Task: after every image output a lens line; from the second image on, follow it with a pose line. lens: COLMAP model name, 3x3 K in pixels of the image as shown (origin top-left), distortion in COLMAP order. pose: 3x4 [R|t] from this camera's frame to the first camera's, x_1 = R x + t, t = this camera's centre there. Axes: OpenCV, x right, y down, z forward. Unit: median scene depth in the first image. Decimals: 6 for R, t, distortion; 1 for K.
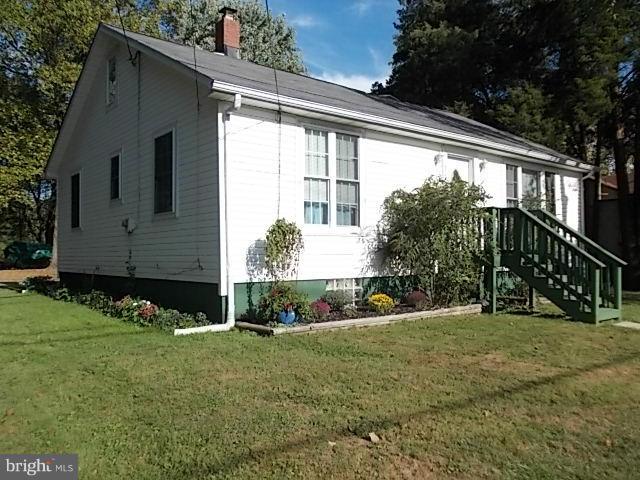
lens RADIAL K [[442.1, 0, 278.3], [0, 442.1, 232.3], [0, 0, 1]] dist [0.023066, -0.001084]
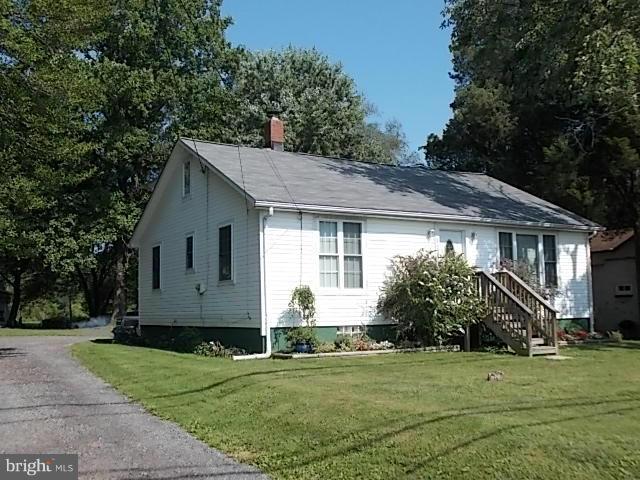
lens RADIAL K [[531.9, 0, 280.2], [0, 531.9, 239.7], [0, 0, 1]] dist [-0.009101, -0.004199]
pose [[0.989276, -0.027713, -0.143408, 0.169775], [0.015773, 0.996363, -0.083739, -0.028546], [0.145207, 0.080579, 0.986115, -0.692460]]
